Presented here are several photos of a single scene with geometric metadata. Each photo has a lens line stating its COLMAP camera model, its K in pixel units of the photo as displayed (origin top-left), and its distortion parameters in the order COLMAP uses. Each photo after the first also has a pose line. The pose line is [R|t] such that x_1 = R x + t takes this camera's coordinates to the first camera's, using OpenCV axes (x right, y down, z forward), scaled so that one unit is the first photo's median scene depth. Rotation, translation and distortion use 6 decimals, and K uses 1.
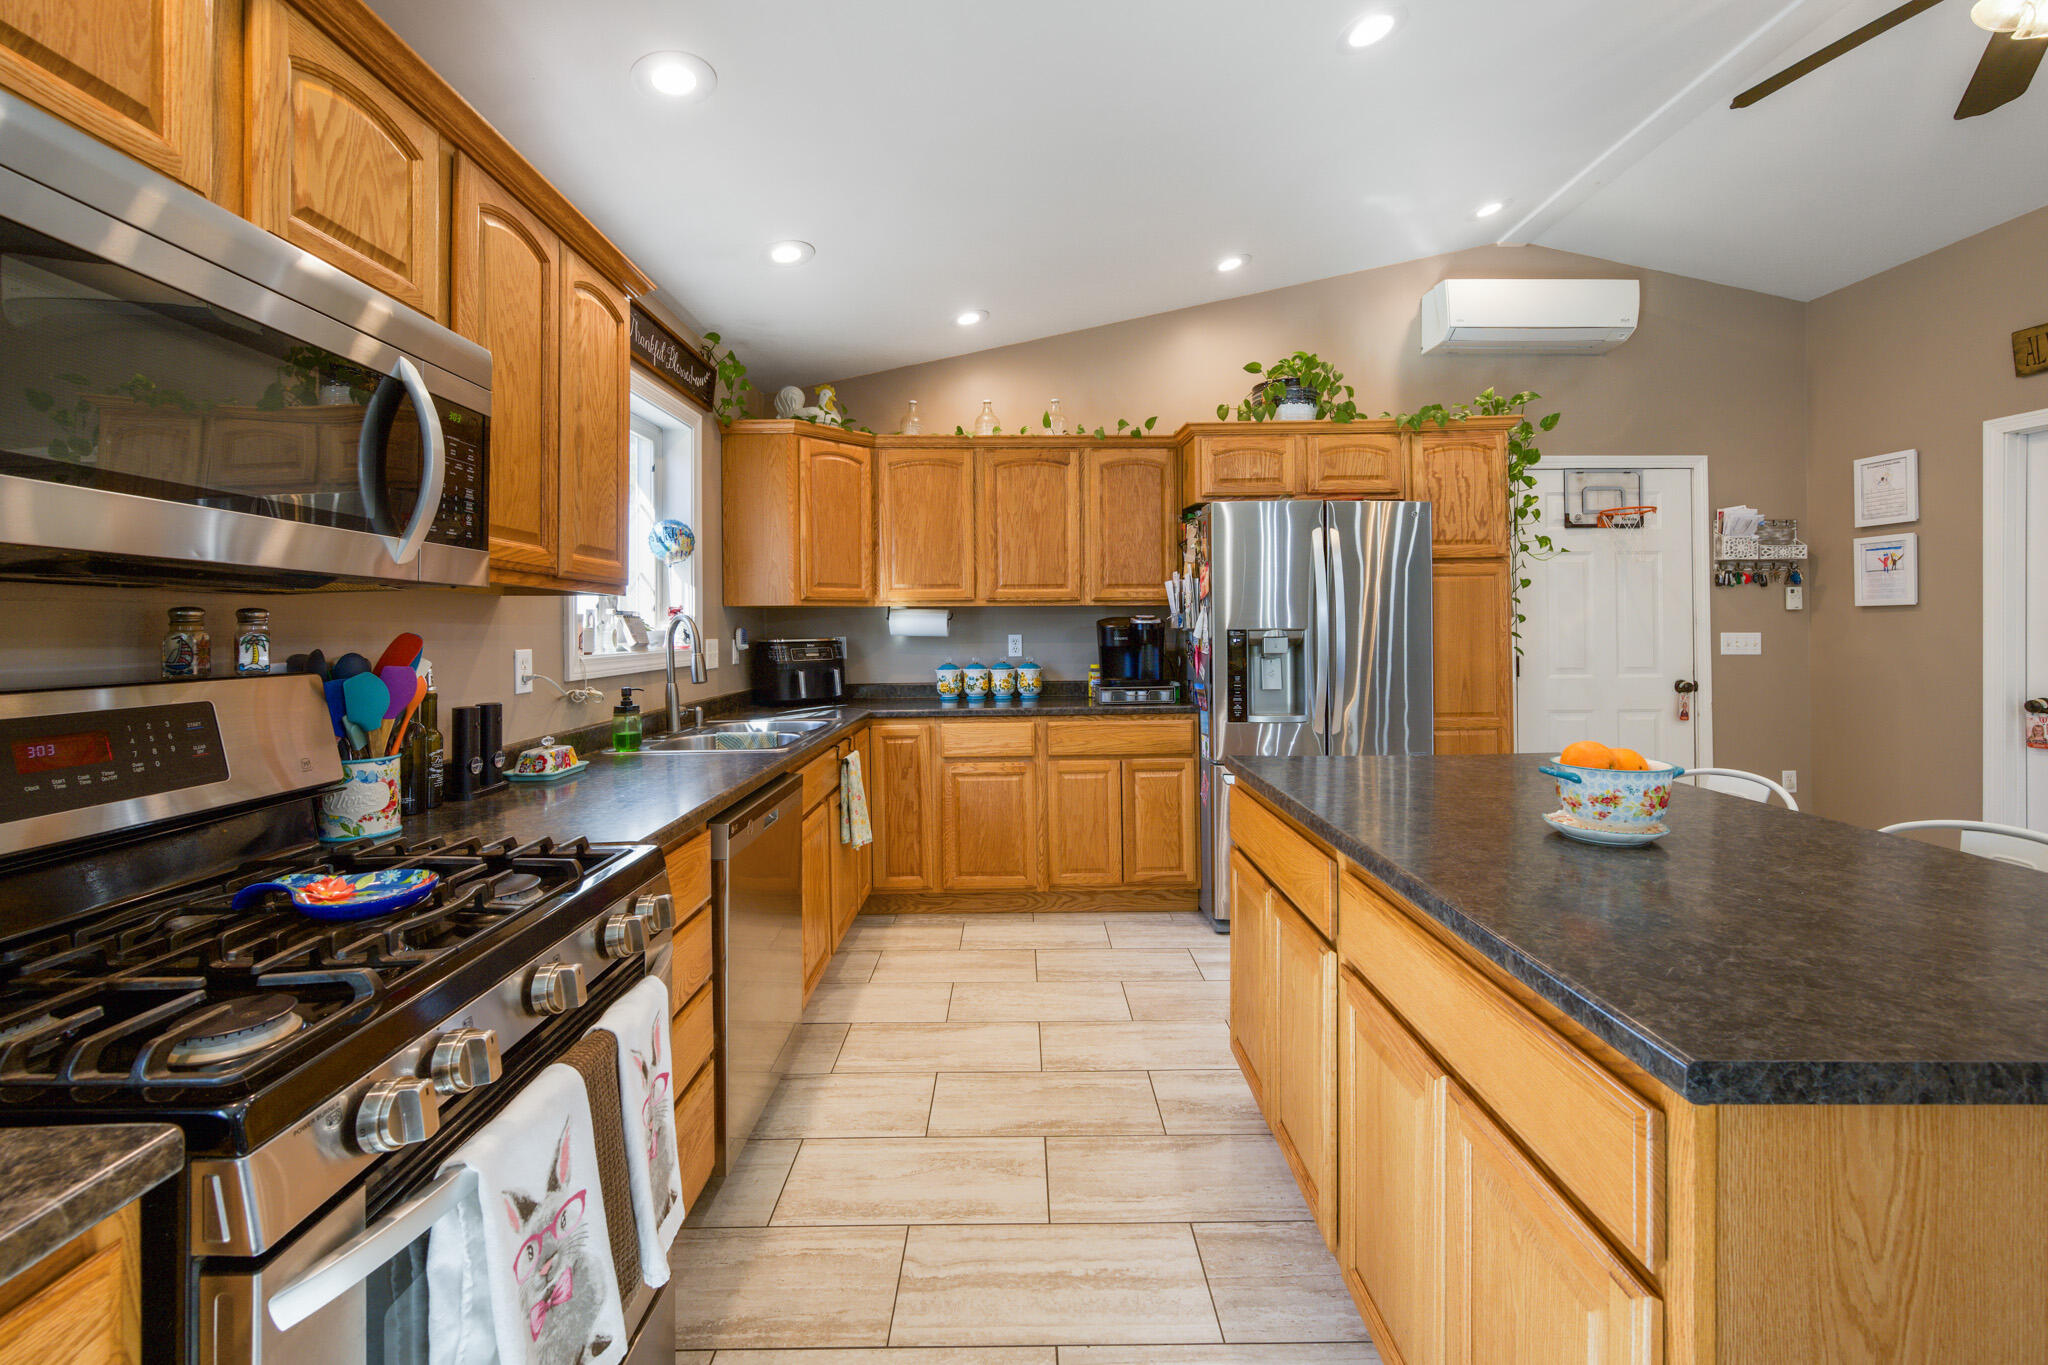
lens RADIAL K [[833.1, 0, 1029.3], [0, 833.1, 628.8], [0, 0, 1]] dist [-0.000329, 0.000113]
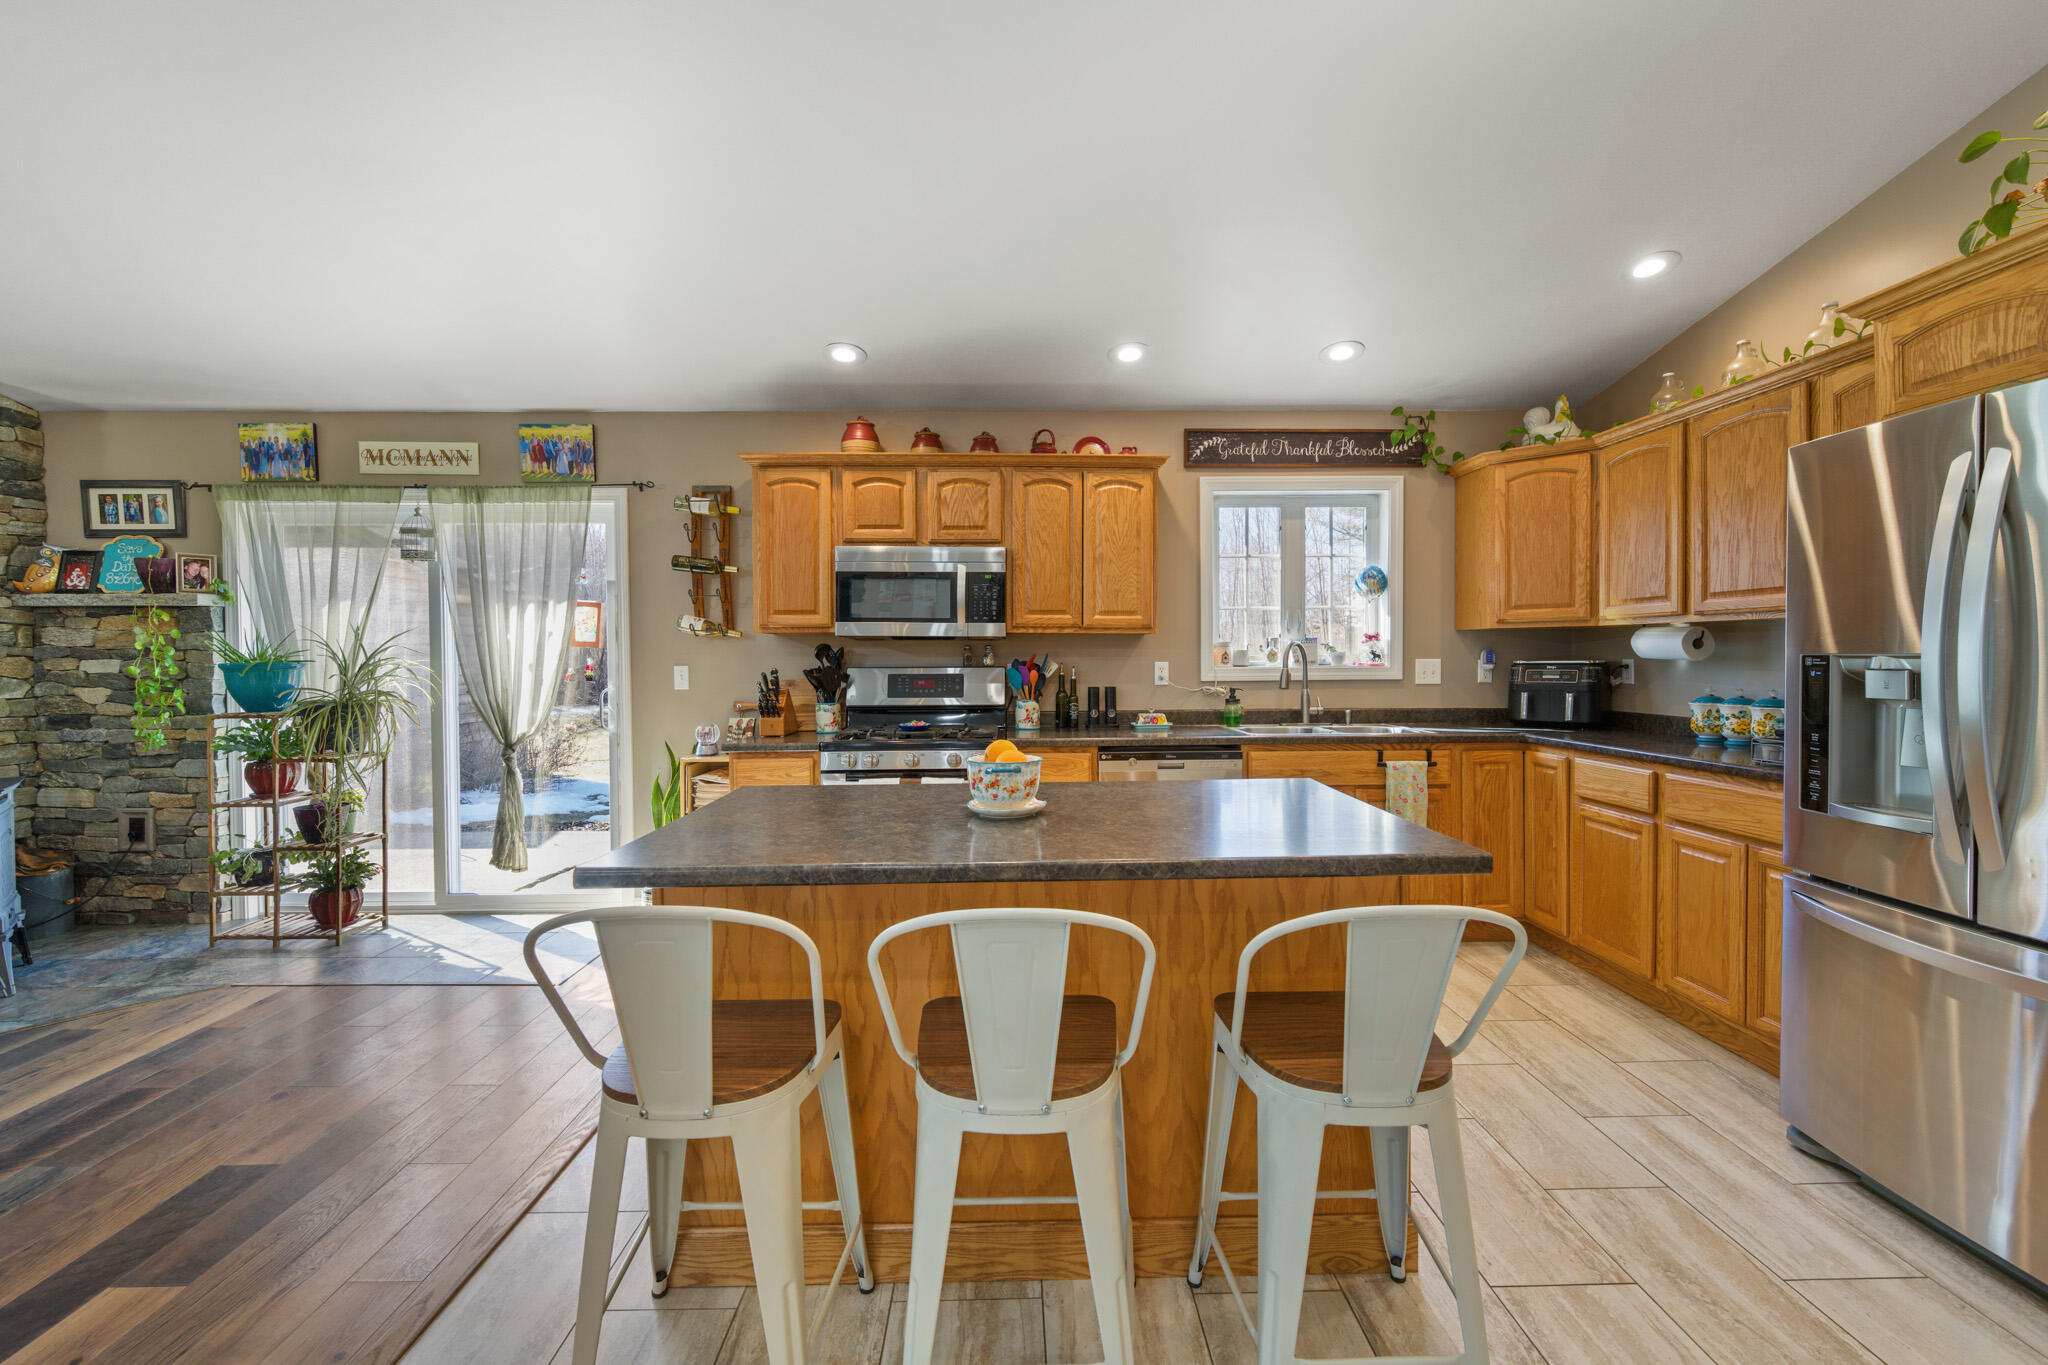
lens RADIAL K [[851.0, 0, 1024.0], [0, 851.0, 682.5], [0, 0, 1]] dist [-0.002807, 0.000170]
pose [[0.004974, 0.041458, -0.999128, 0.798670], [0.003037, 0.999135, 0.041473, -0.005951], [0.999983, -0.003241, 0.004844, 0.403967]]
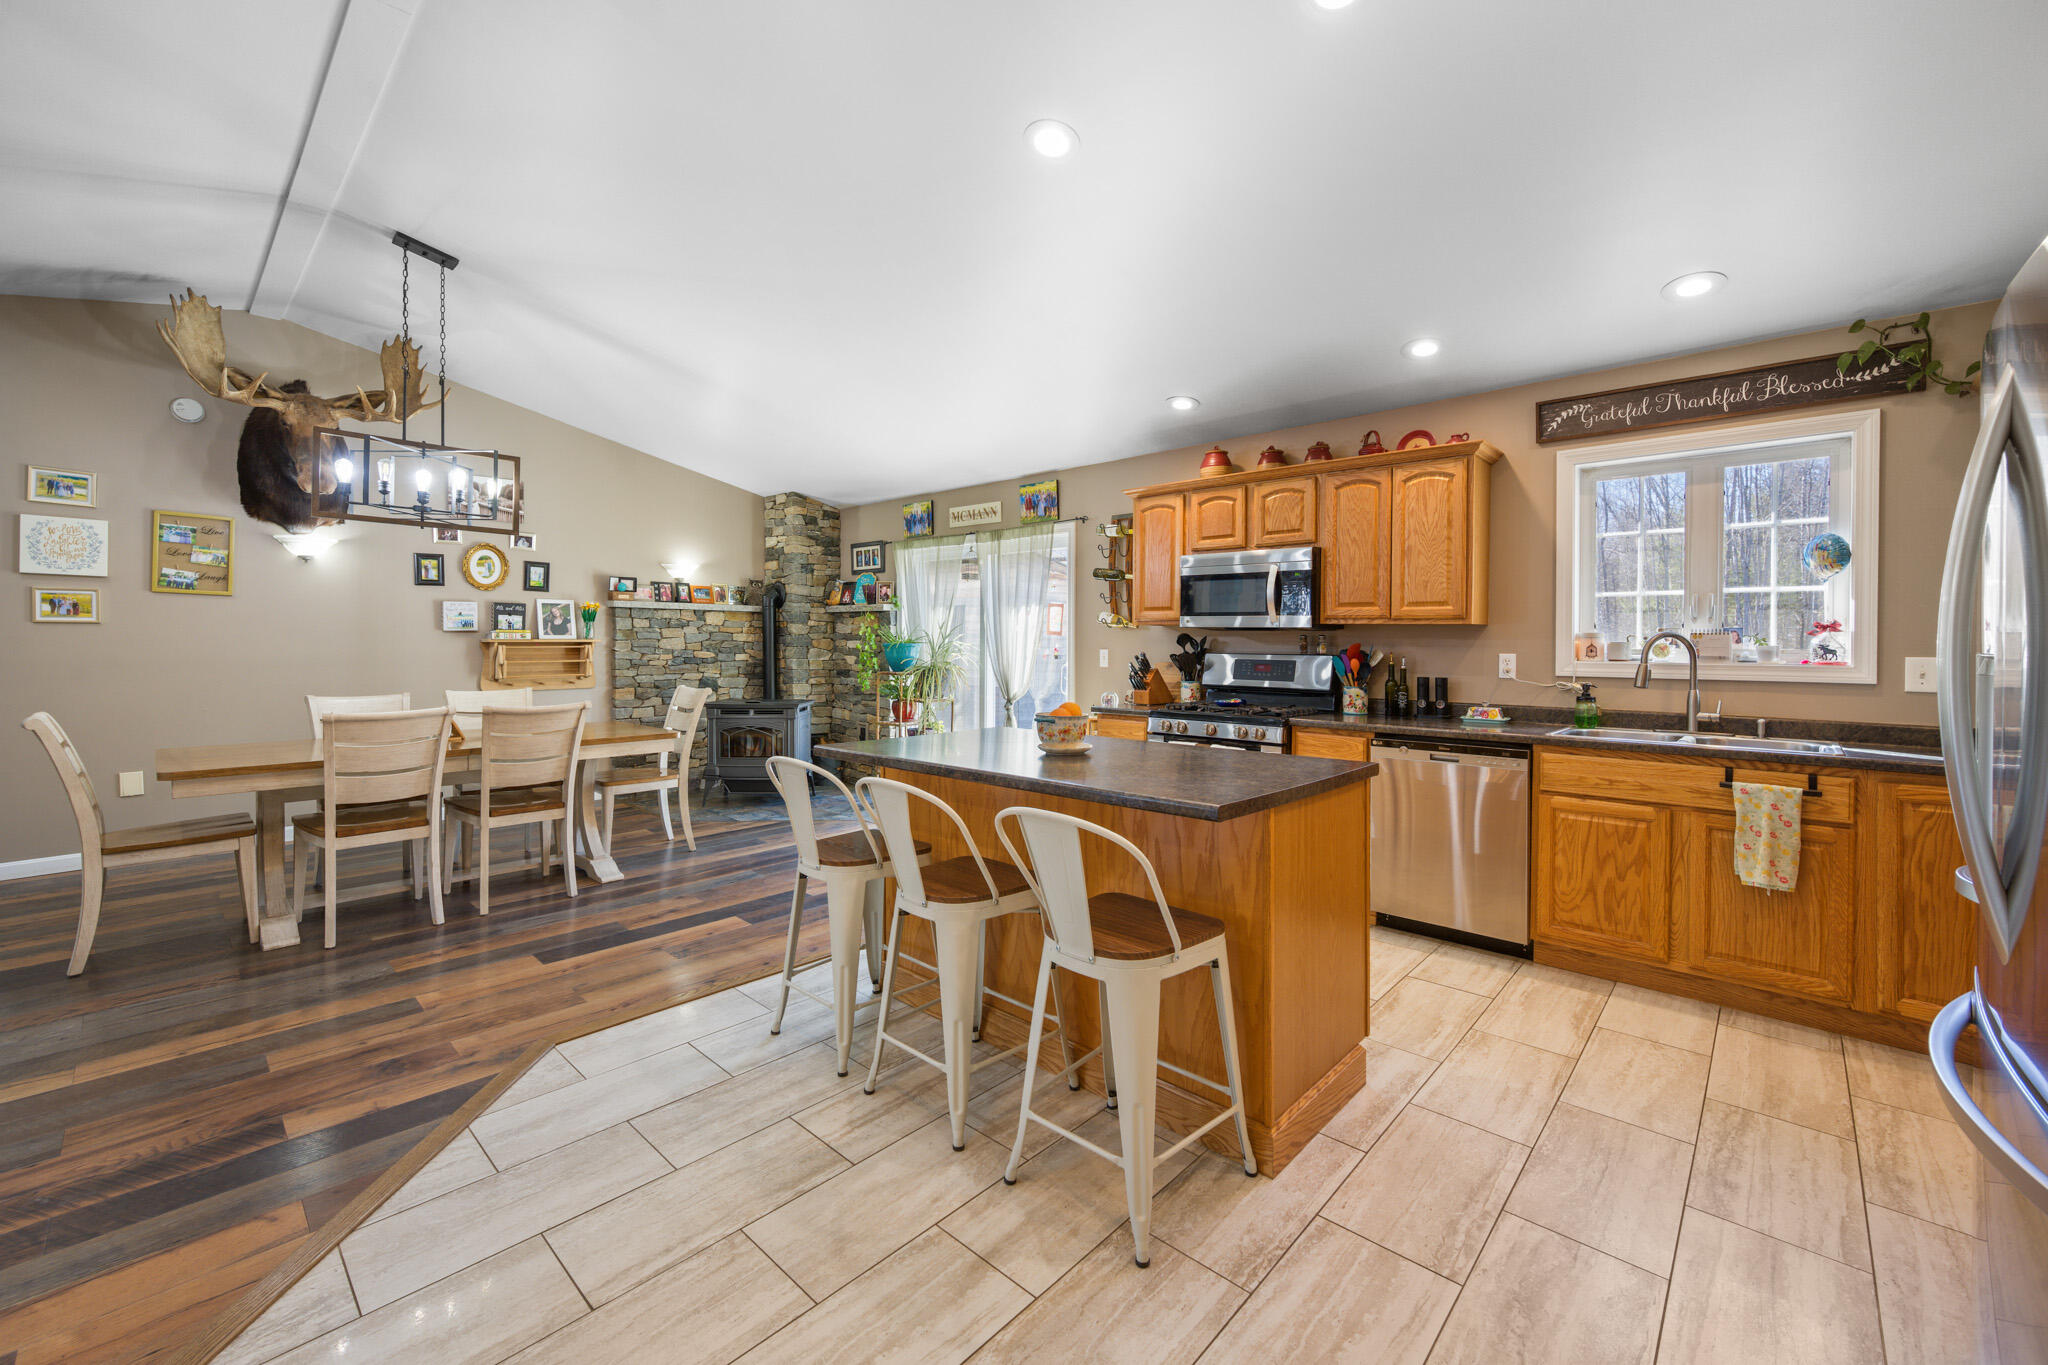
lens RADIAL K [[816.7, 0, 1023.7], [0, 816.7, 660.0], [0, 0, 1]] dist [-0.002120, 0.000336]
pose [[-0.691880, 0.020855, -0.721711, 0.825053], [-0.002011, 0.999523, 0.030810, -0.008297], [0.722010, 0.022768, -0.691508, 0.874058]]
